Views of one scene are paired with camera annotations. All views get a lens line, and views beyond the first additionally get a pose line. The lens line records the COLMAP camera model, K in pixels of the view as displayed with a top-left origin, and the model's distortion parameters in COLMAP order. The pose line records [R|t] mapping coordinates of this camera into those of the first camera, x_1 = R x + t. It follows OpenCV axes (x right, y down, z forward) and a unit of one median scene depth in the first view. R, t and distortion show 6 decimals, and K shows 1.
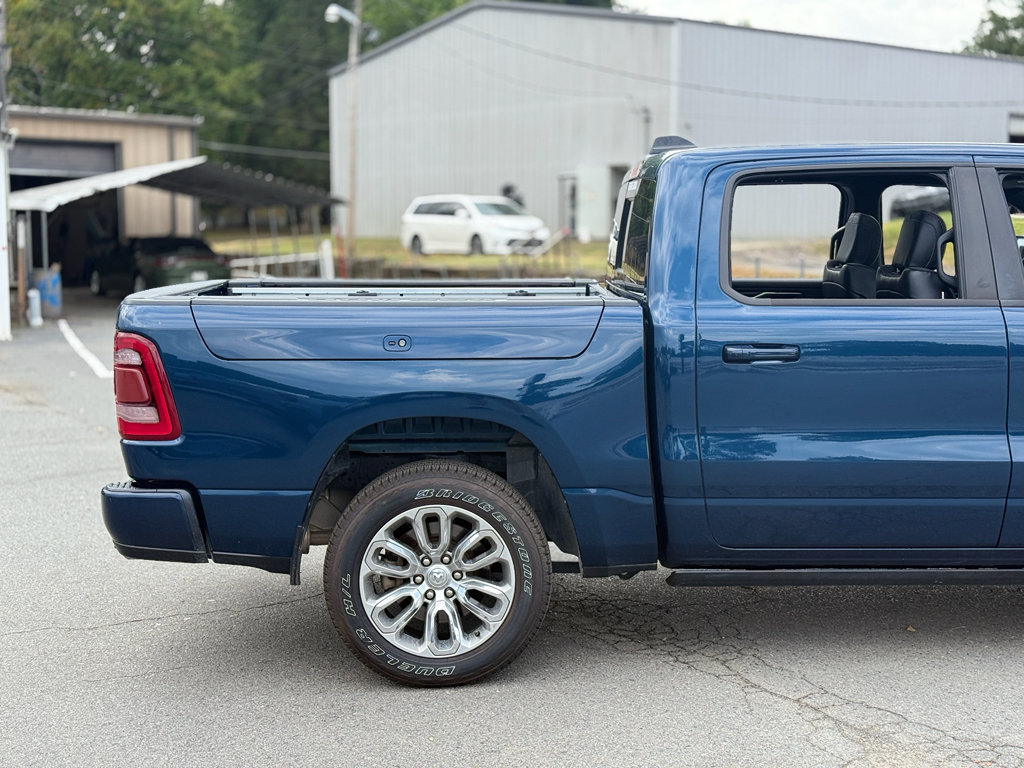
lens RADIAL K [[1405.3, 0, 512.0], [0, 1405.3, 384.0], [0, 0, 1]] dist [0.196571, -0.430417]
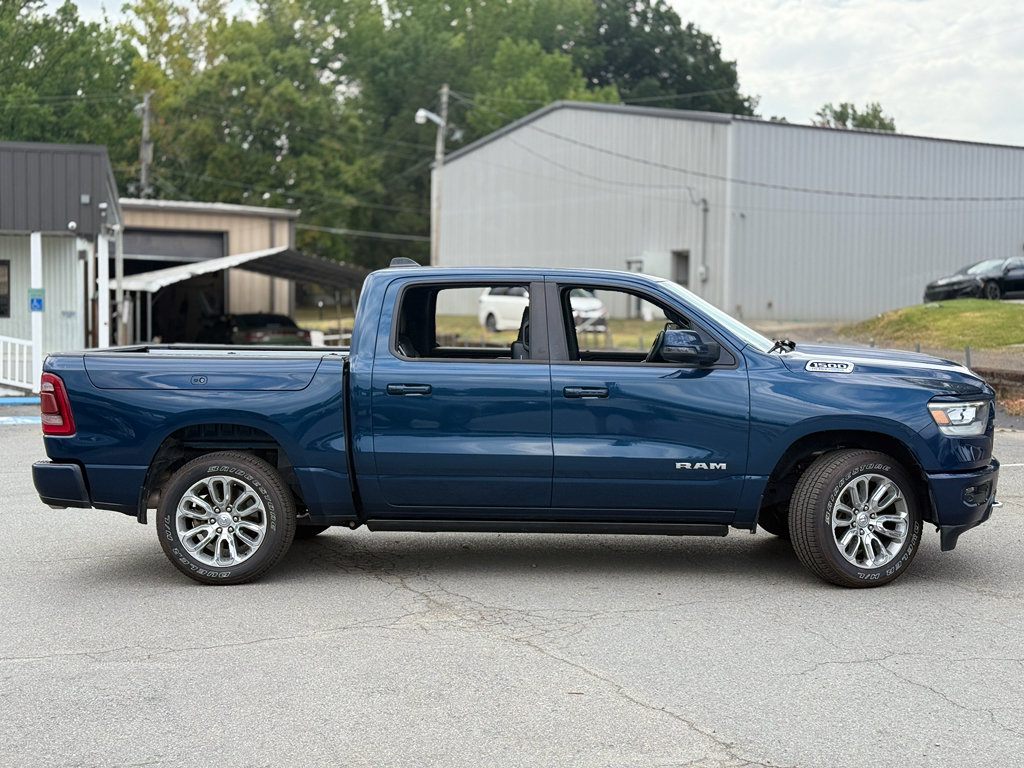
lens RADIAL K [[1405.3, 0, 512.0], [0, 1405.3, 384.0], [0, 0, 1]] dist [0.196571, -0.430417]
pose [[0.994958, 0.013555, -0.099376, 0.064634], [-0.018977, 0.998370, -0.053824, 0.008433], [0.098484, 0.055438, 0.993593, -0.093188]]
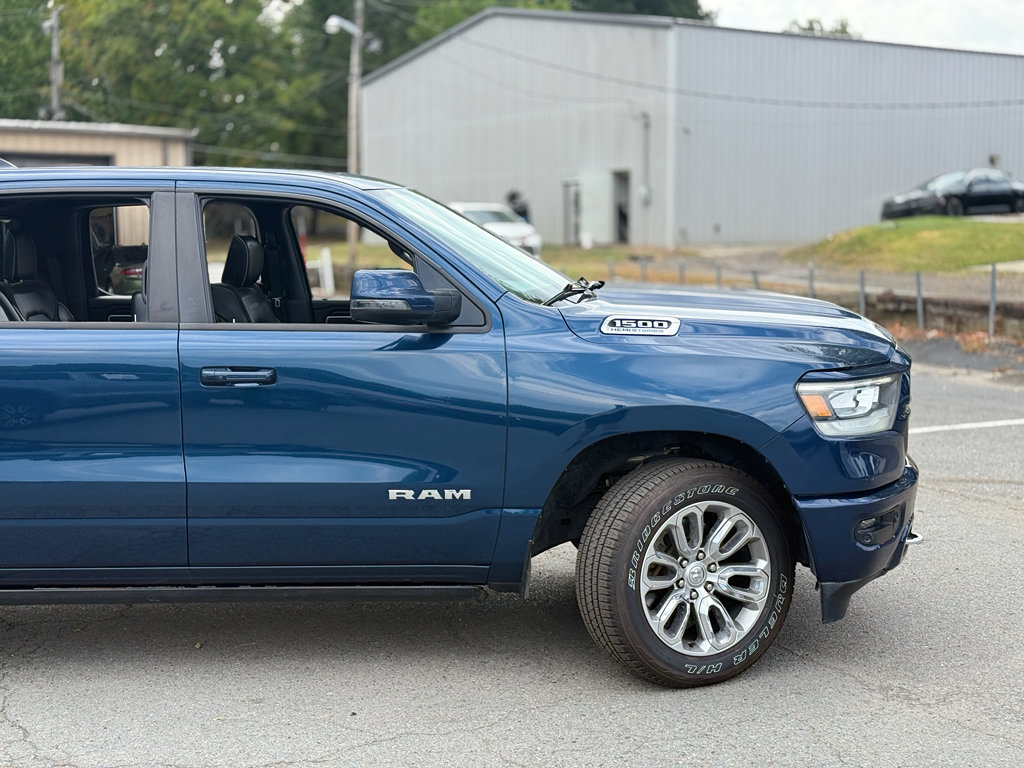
lens RADIAL K [[1405.3, 0, 512.0], [0, 1405.3, 384.0], [0, 0, 1]] dist [0.196571, -0.430417]
pose [[0.996758, -0.000198, -0.080452, 0.091972], [-0.000054, 0.999995, -0.003125, -0.001706], [0.080452, 0.003119, 0.996754, 0.001550]]
